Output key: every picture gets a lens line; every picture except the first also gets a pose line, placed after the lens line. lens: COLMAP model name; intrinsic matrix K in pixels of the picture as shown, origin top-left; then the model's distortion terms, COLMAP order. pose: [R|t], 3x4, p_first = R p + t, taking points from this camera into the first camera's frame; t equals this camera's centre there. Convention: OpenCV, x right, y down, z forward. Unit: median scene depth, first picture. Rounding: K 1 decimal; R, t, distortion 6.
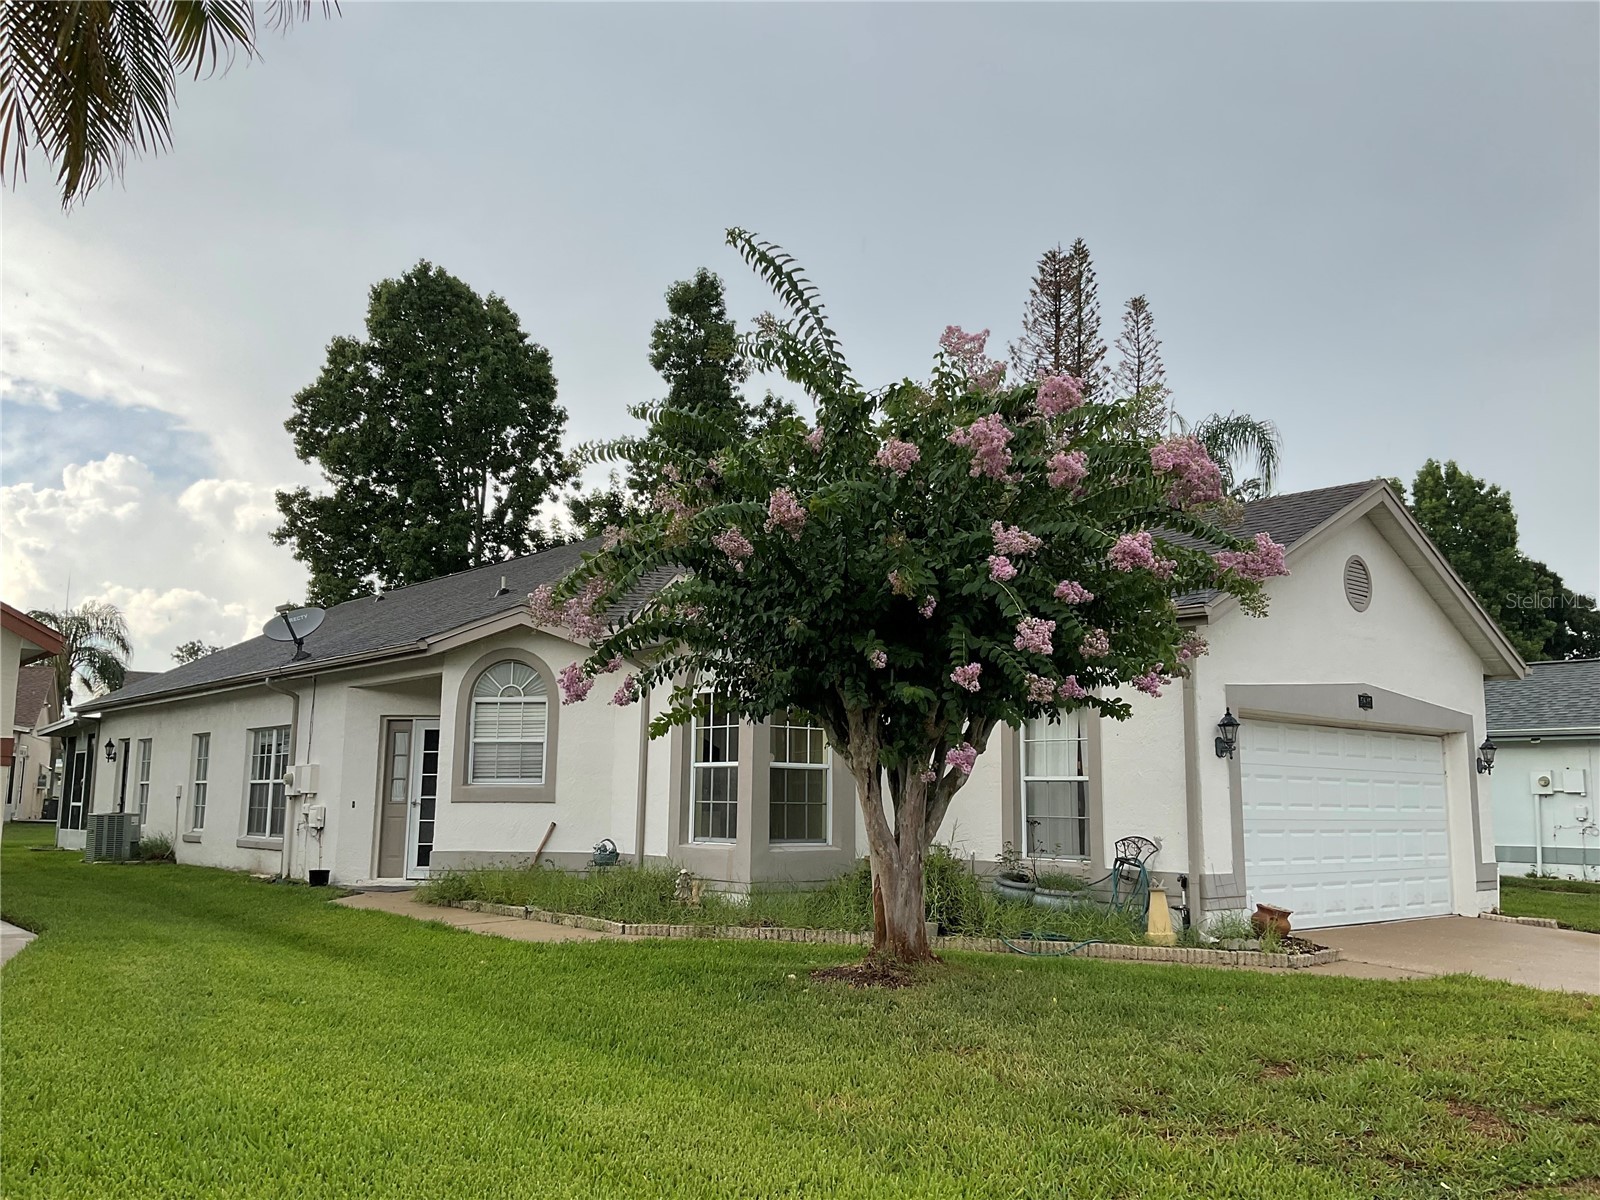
lens RADIAL K [[1339.0, 0, 786.8], [0, 1339.0, 603.0], [0, 0, 1]] dist [0.071343, -0.090176]
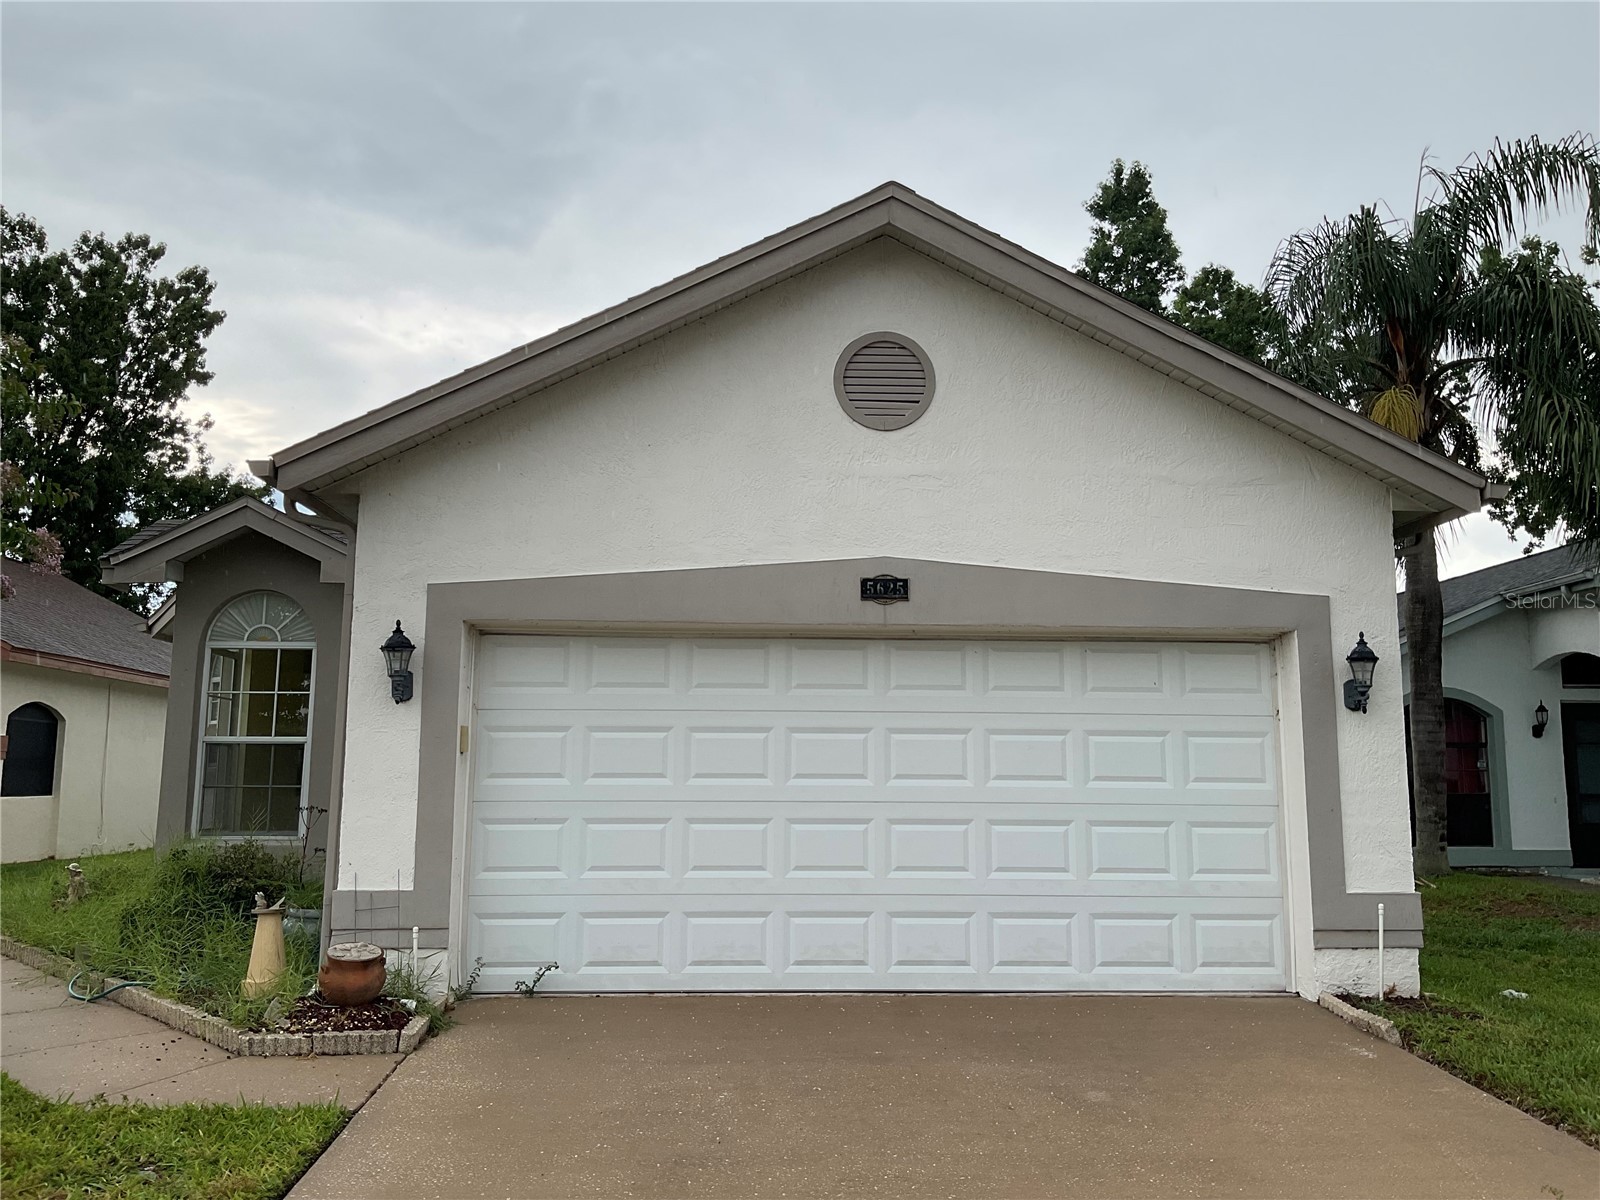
lens RADIAL K [[1339.0, 0, 803.7], [0, 1339.0, 585.5], [0, 0, 1]] dist [0.071343, -0.090176]
pose [[0.791702, -0.098458, -0.602921, 0.686615], [0.094411, 0.994789, -0.038478, 0.083619], [0.603568, -0.026459, 0.796873, 0.506976]]
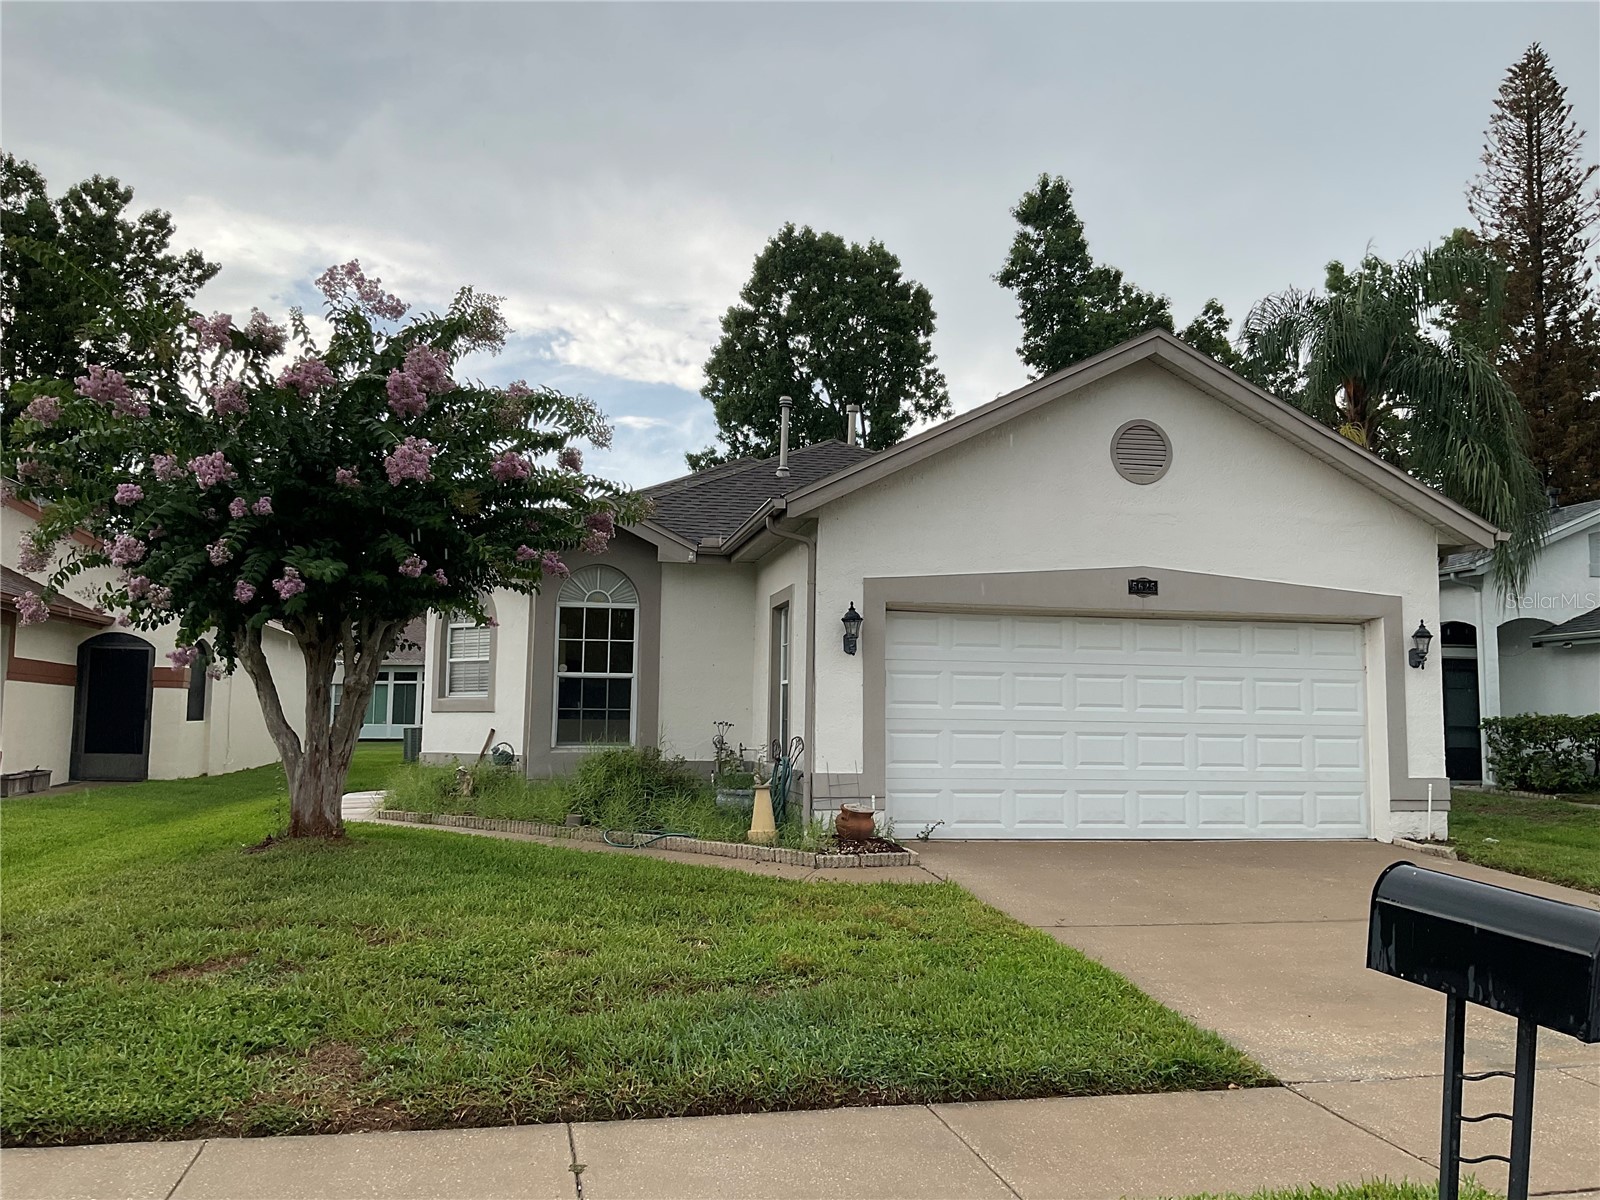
lens RADIAL K [[1339.0, 0, 808.2], [0, 1339.0, 589.7], [0, 0, 1]] dist [0.071343, -0.090176]
pose [[0.873980, -0.051419, -0.483235, 0.615867], [0.070814, 0.997248, 0.021960, 0.037645], [0.480776, -0.053413, 0.875215, 0.128896]]
